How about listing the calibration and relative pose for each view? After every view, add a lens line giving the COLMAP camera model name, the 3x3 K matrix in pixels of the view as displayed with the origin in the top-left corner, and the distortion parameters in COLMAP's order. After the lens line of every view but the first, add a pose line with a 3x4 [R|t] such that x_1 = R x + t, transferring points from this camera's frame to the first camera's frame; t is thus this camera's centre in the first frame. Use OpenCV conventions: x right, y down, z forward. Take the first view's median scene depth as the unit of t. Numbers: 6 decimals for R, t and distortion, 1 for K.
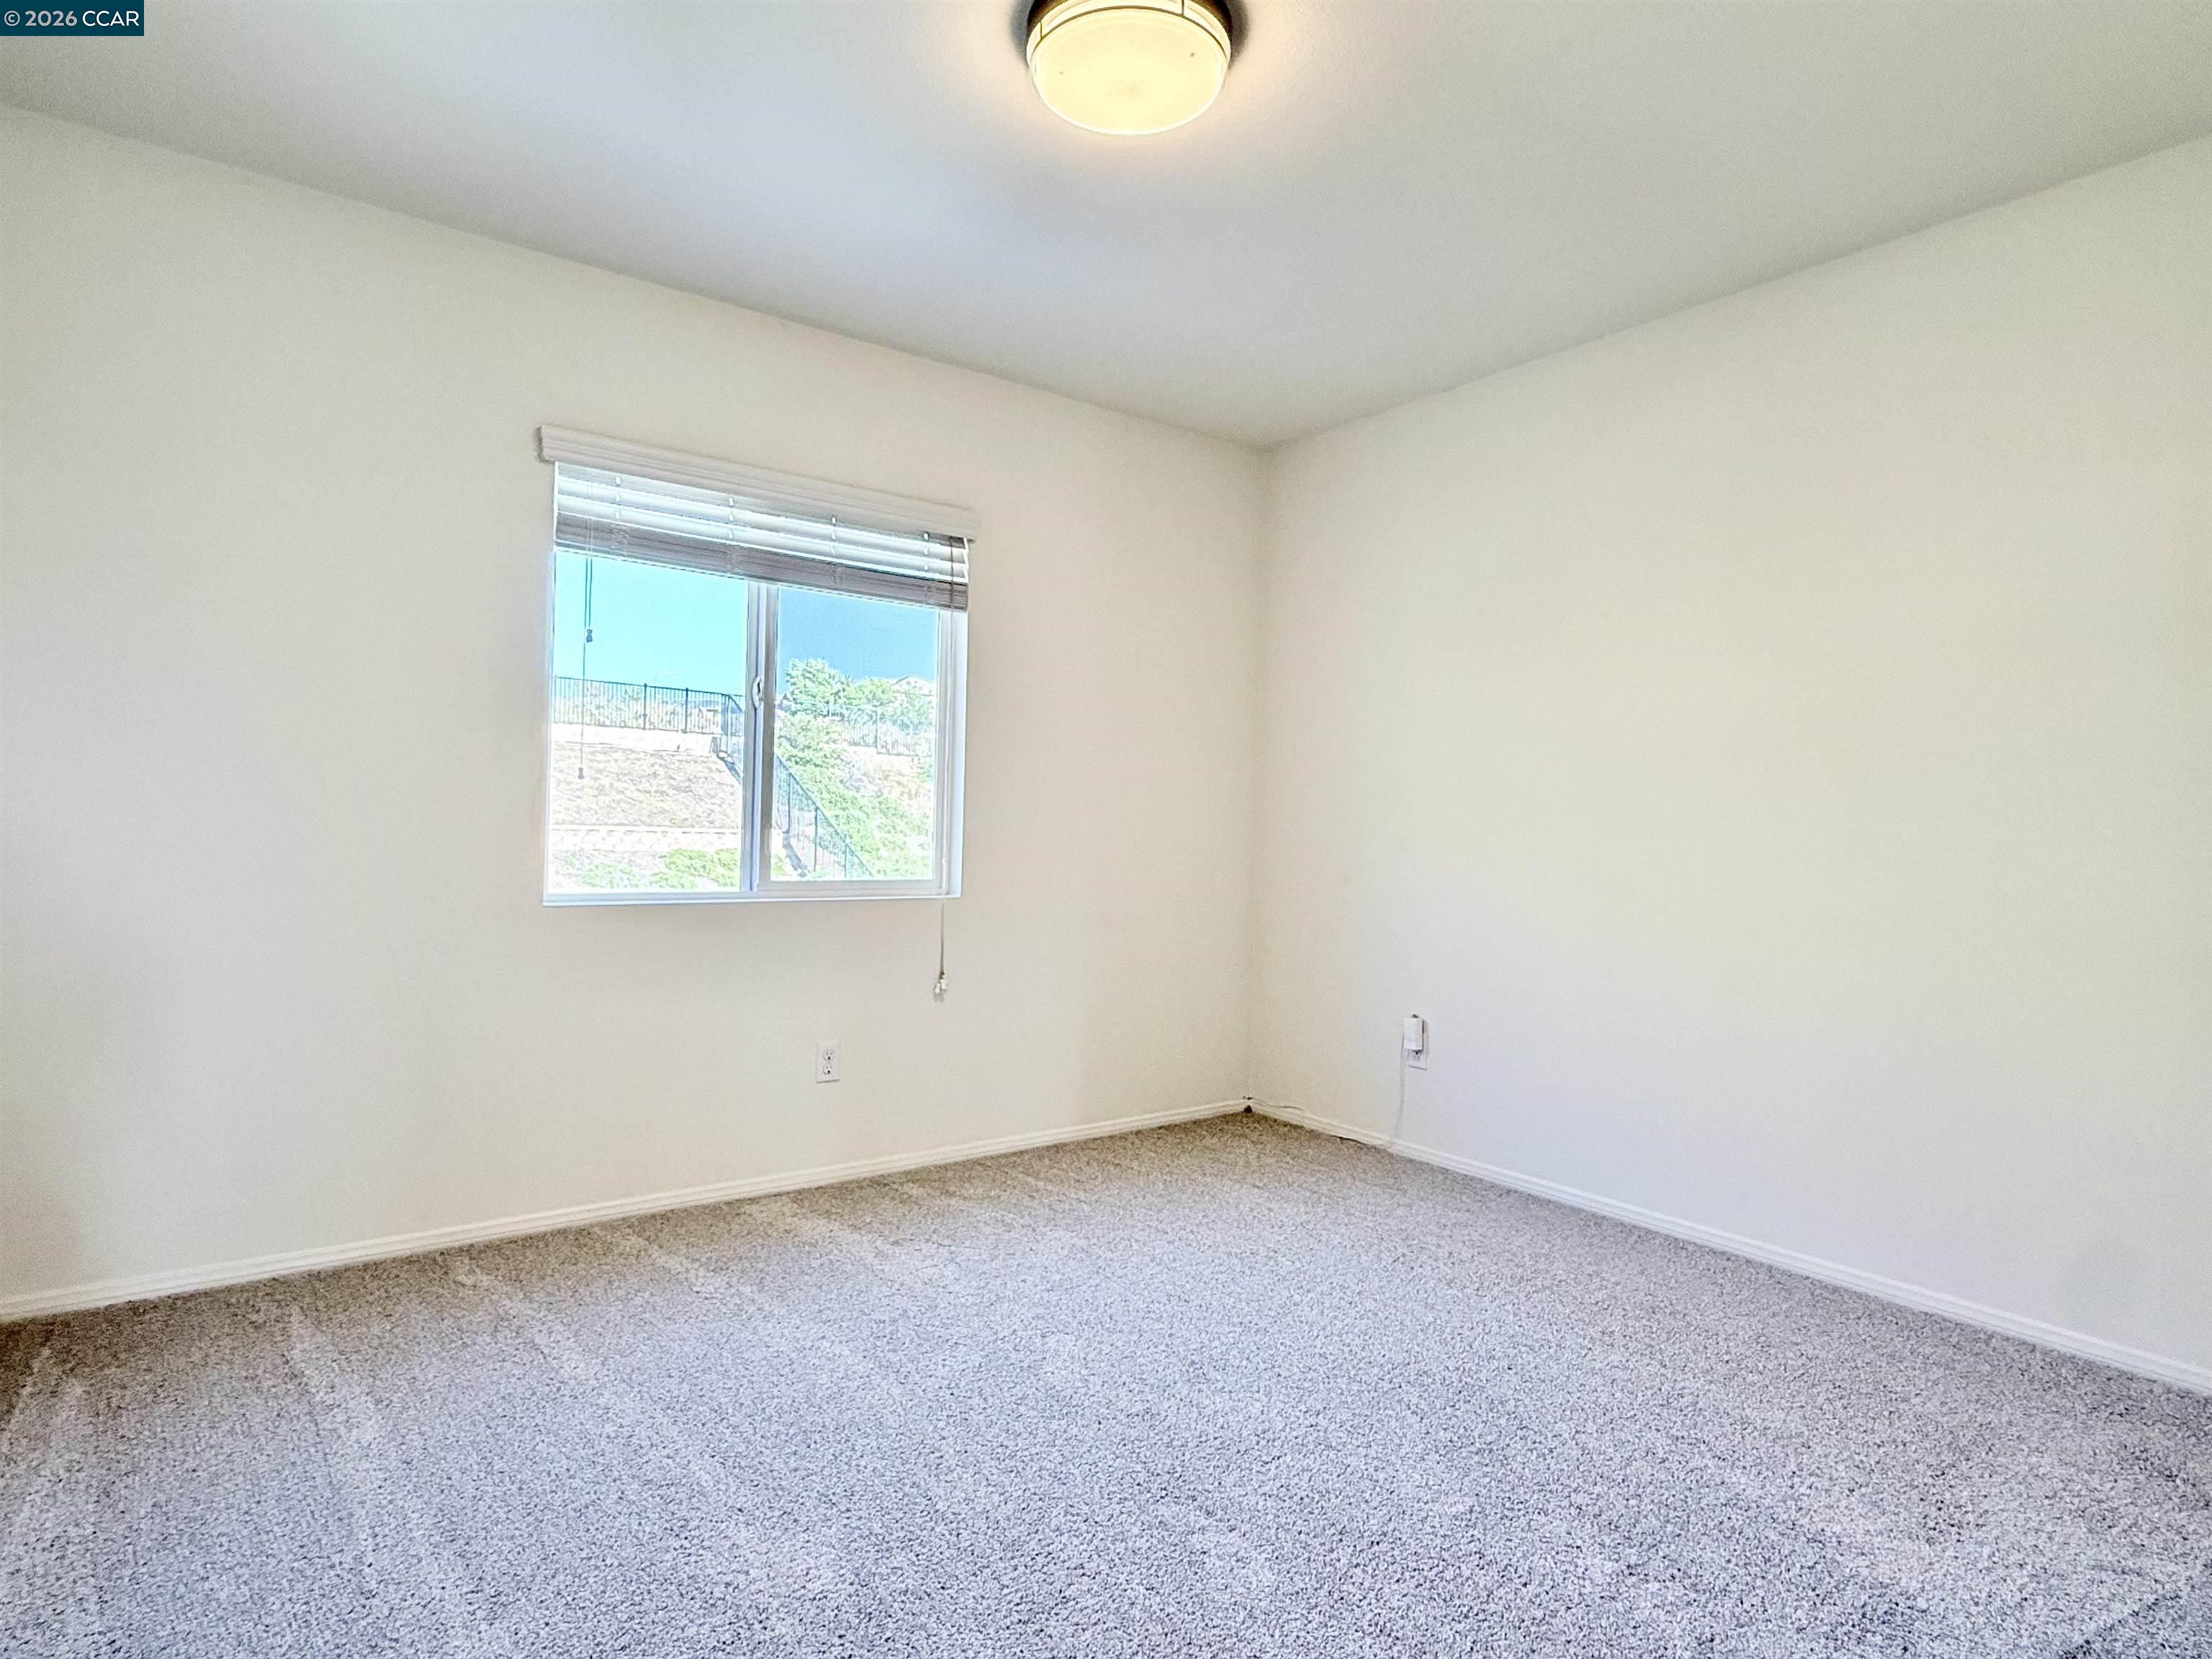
lens RADIAL K [[1220.6, 0, 1105.0], [0, 1220.6, 827.2], [0, 0, 1]] dist [0.005855, -0.001051]
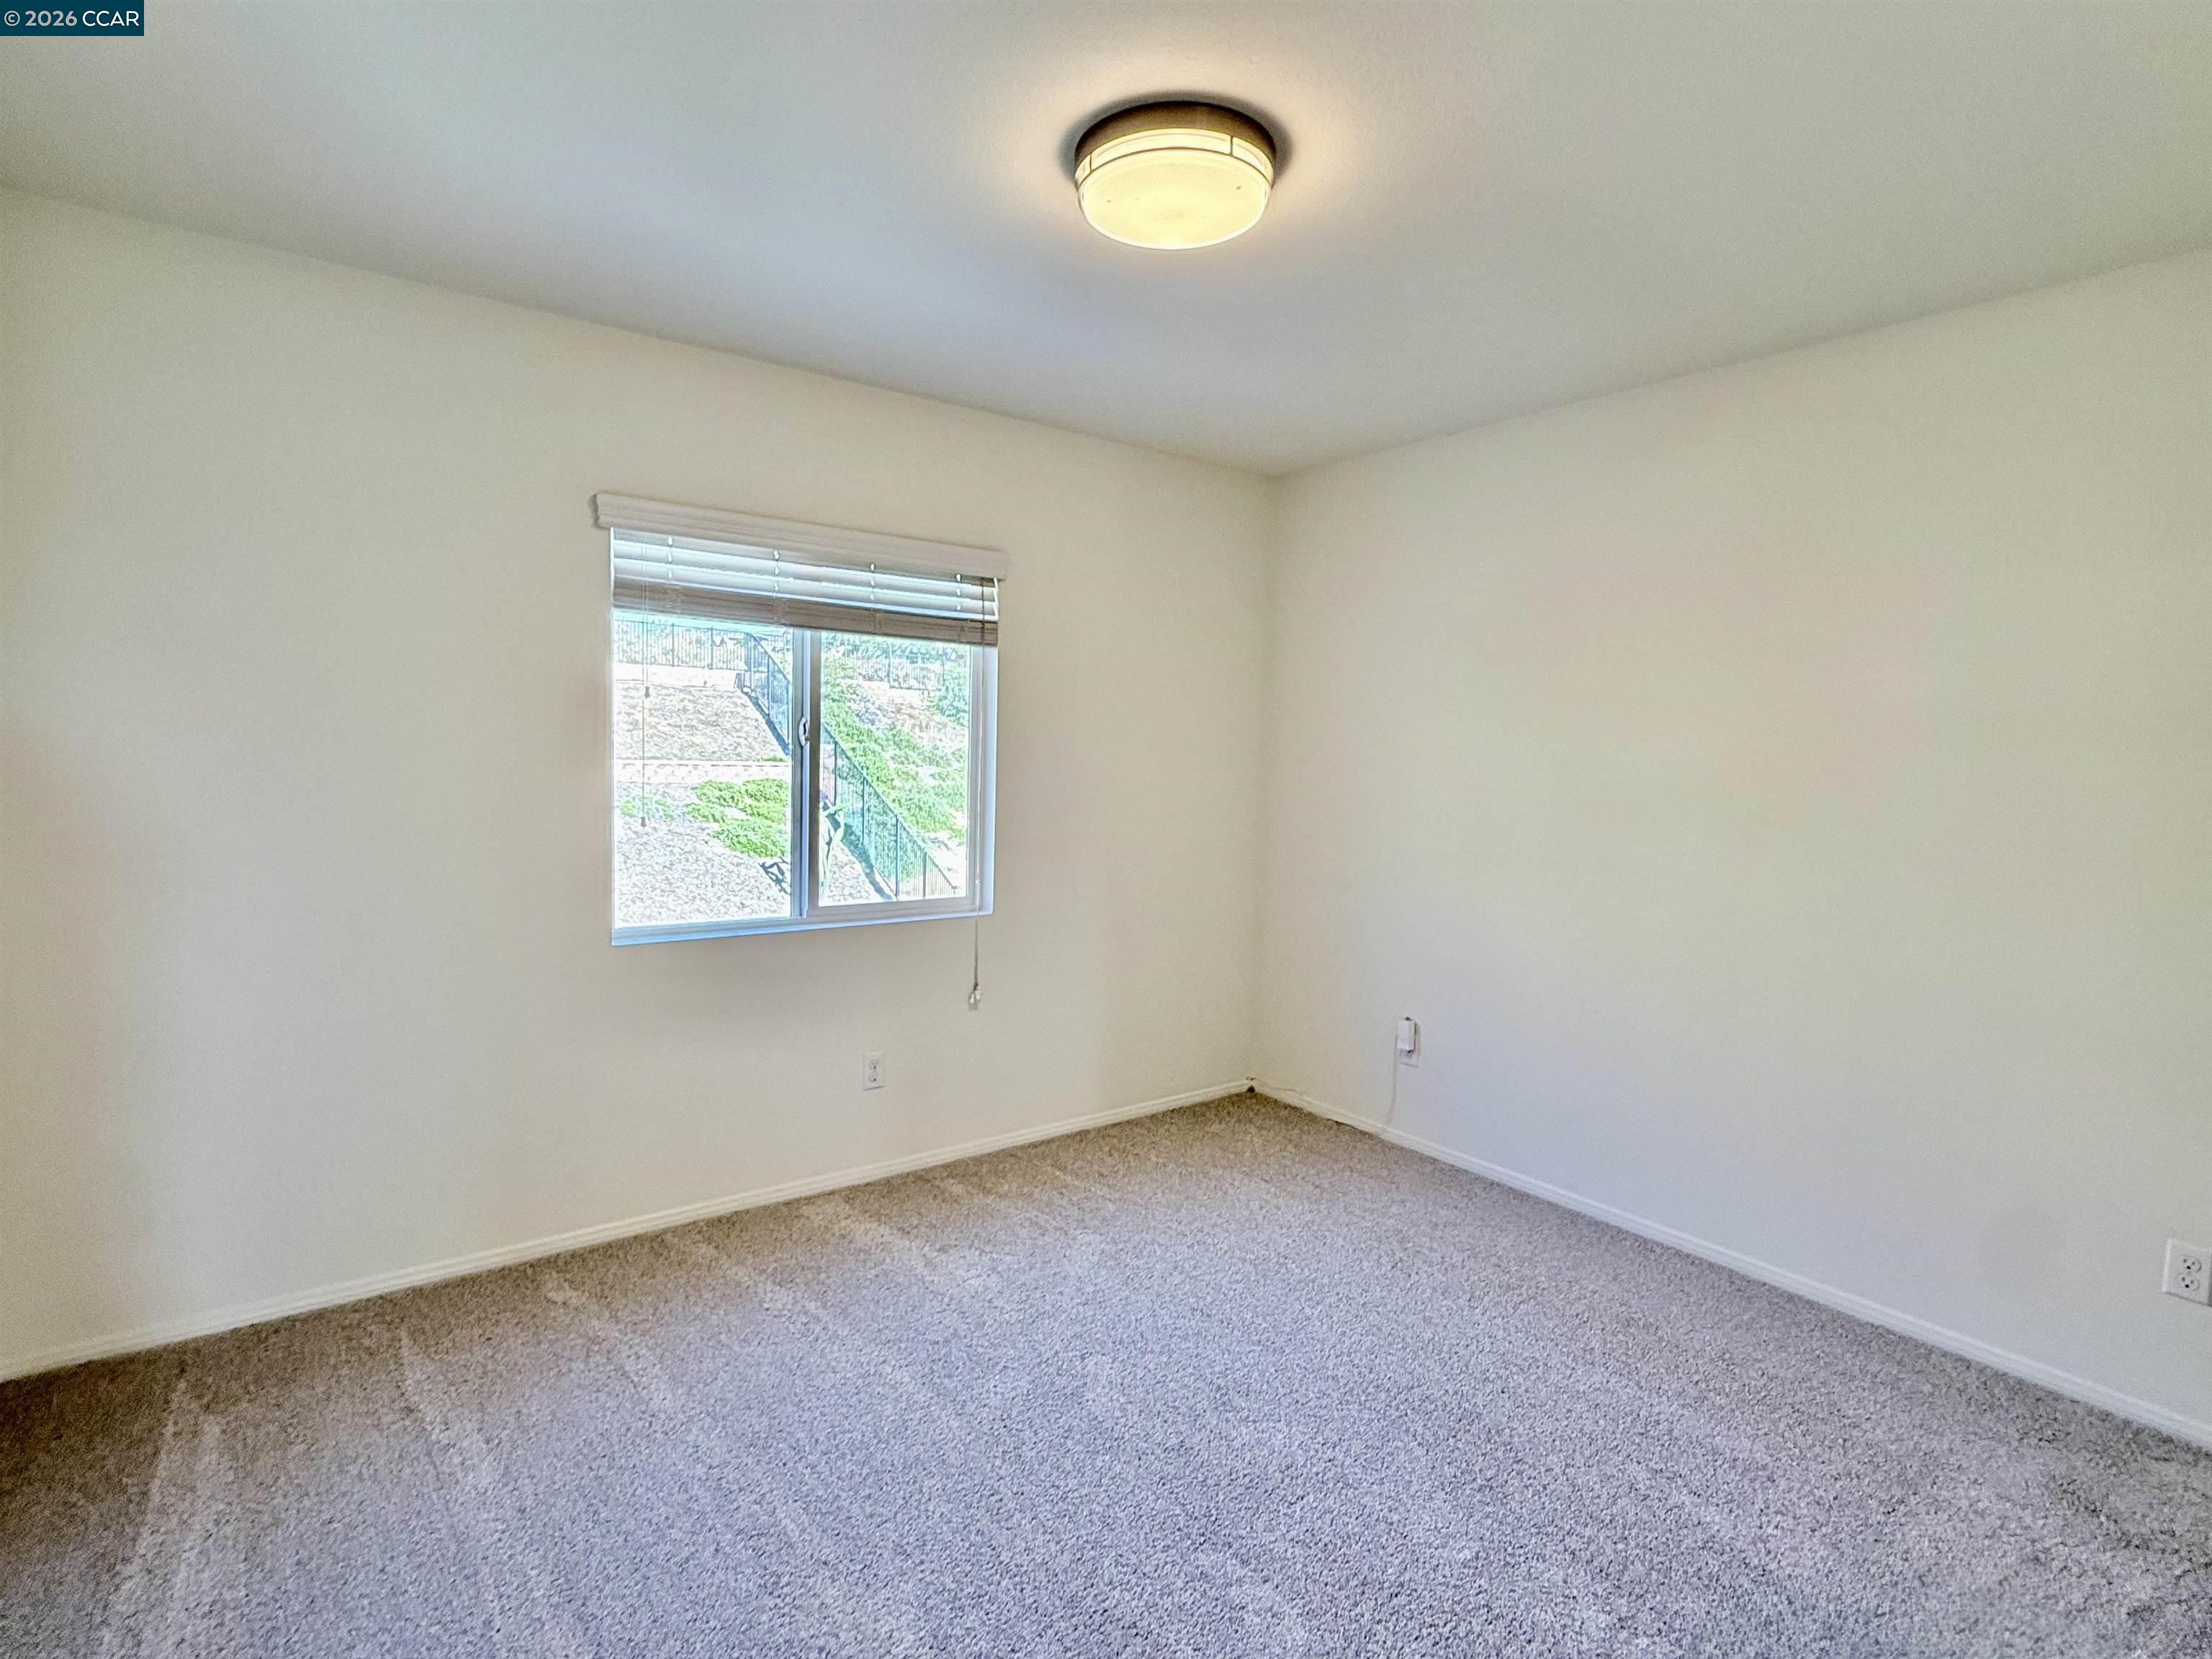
lens RADIAL K [[1121.6, 0, 1103.1], [0, 1121.6, 820.3], [0, 0, 1]] dist [0.004986, -0.000493]
pose [[0.999974, 0.001708, 0.006940, -0.040954], [-0.002230, 0.997110, 0.075933, -0.151833], [-0.006790, -0.075946, 0.997089, 0.020991]]
